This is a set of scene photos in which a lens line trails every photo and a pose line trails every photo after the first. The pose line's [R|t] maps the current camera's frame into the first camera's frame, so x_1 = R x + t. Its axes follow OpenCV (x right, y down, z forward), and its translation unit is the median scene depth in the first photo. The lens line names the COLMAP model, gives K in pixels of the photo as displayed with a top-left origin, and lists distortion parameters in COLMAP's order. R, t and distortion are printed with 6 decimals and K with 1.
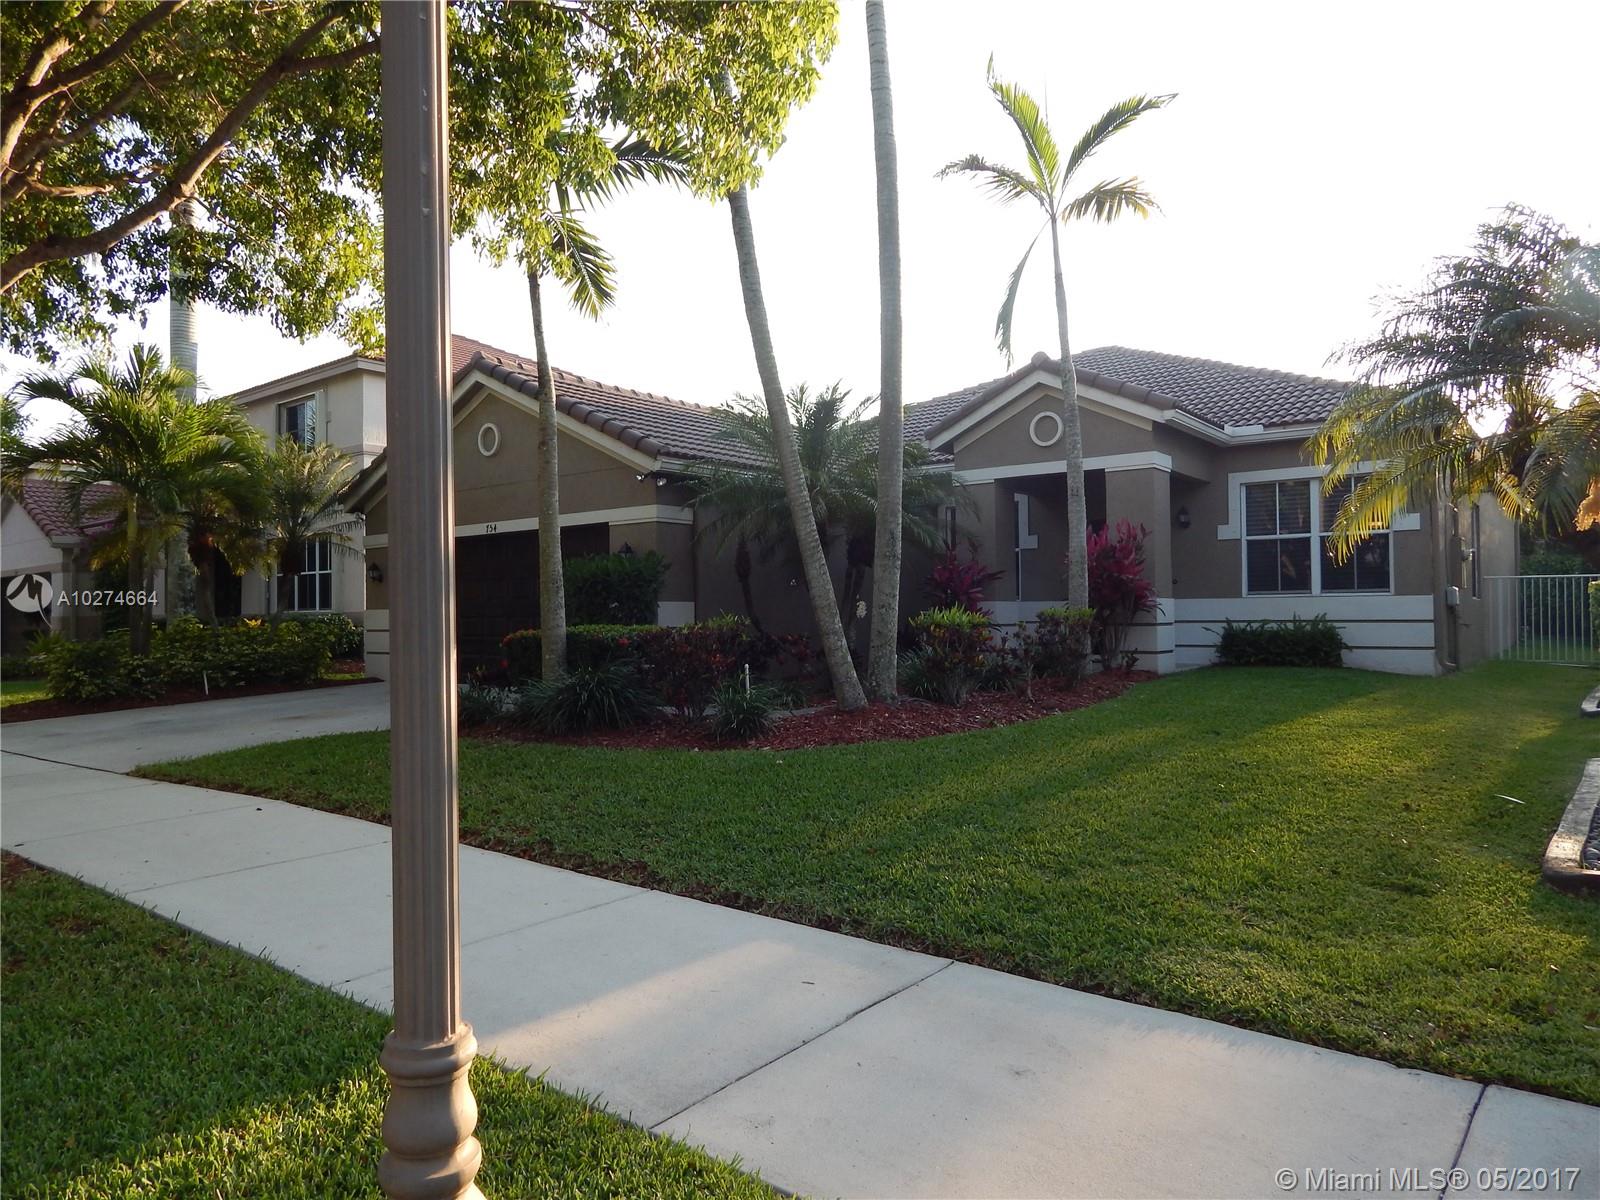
lens RADIAL K [[1026.9, 0, 800.0], [0, 1026.9, 600.0], [0, 0, 1]] dist [-0.026261, -0.000870]
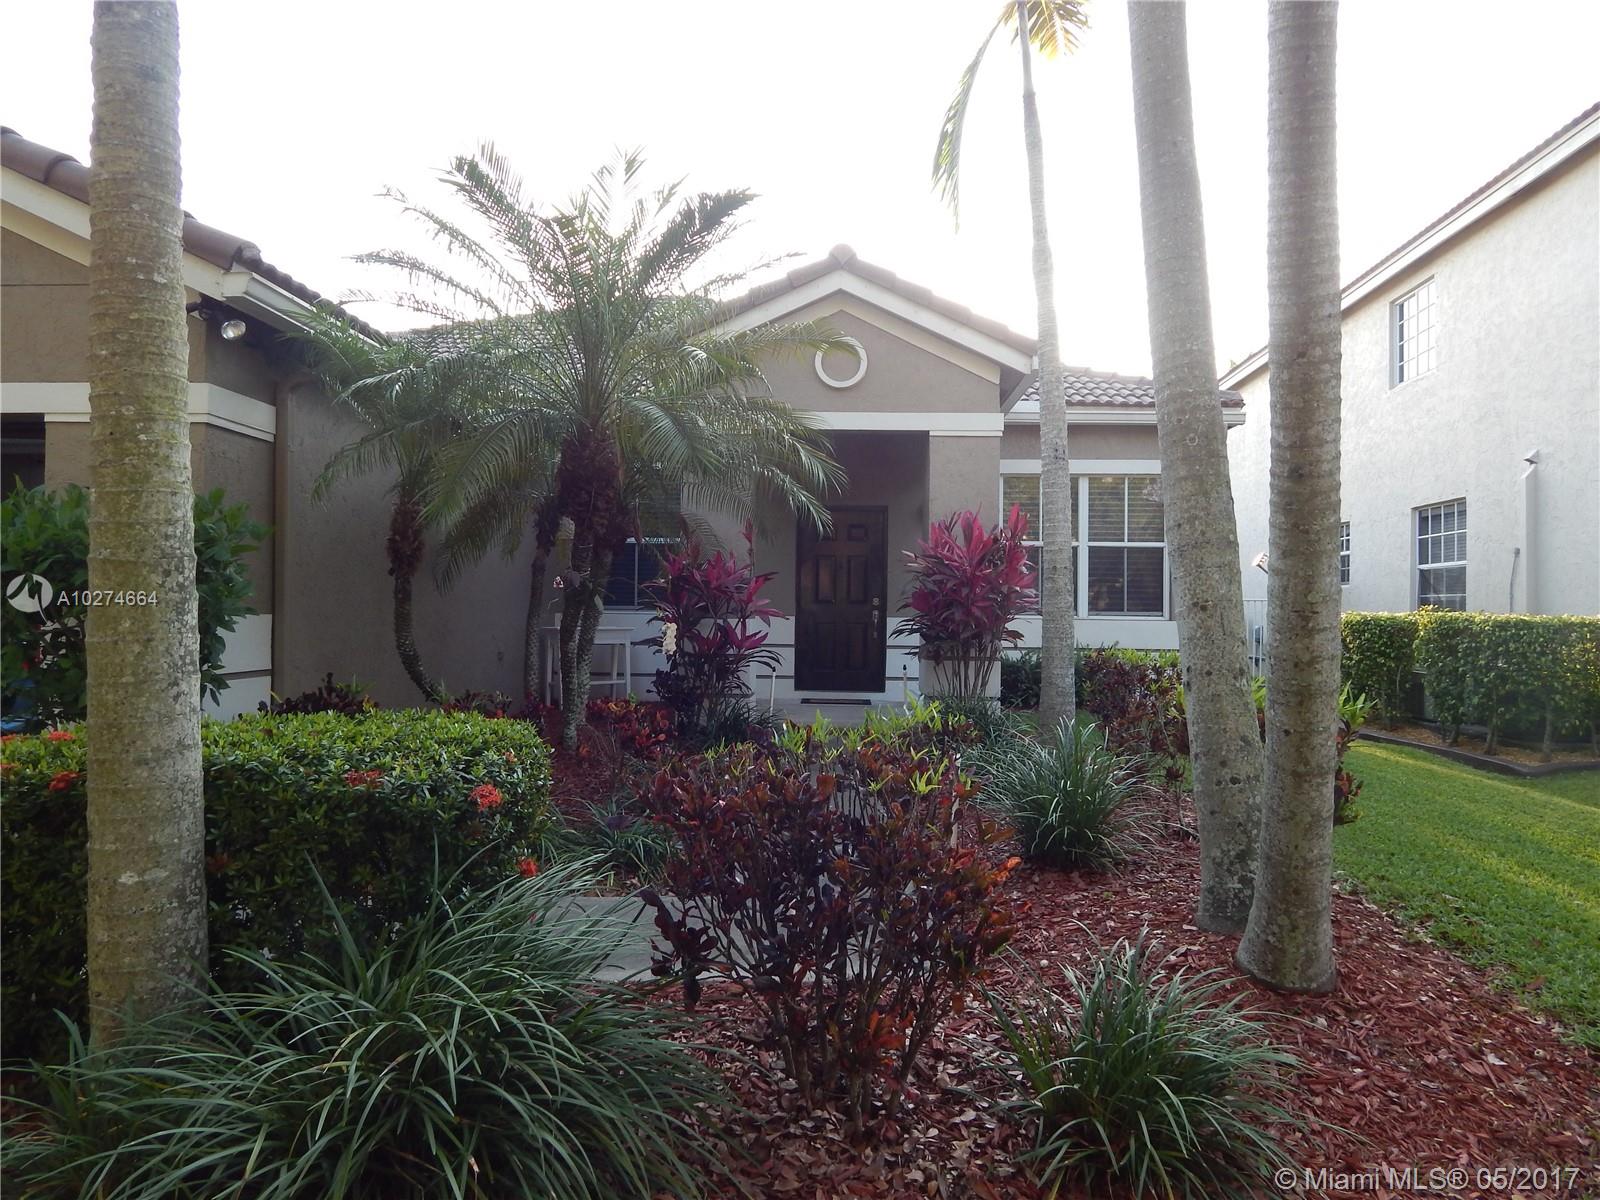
lens RADIAL K [[1026.9, 0, 800.0], [0, 1026.9, 600.0], [0, 0, 1]] dist [-0.026261, -0.000870]
pose [[0.805003, 0.025979, 0.592701, -0.190881], [-0.029470, 0.999559, -0.003786, -0.009677], [-0.592538, -0.014419, 0.805414, 0.523561]]
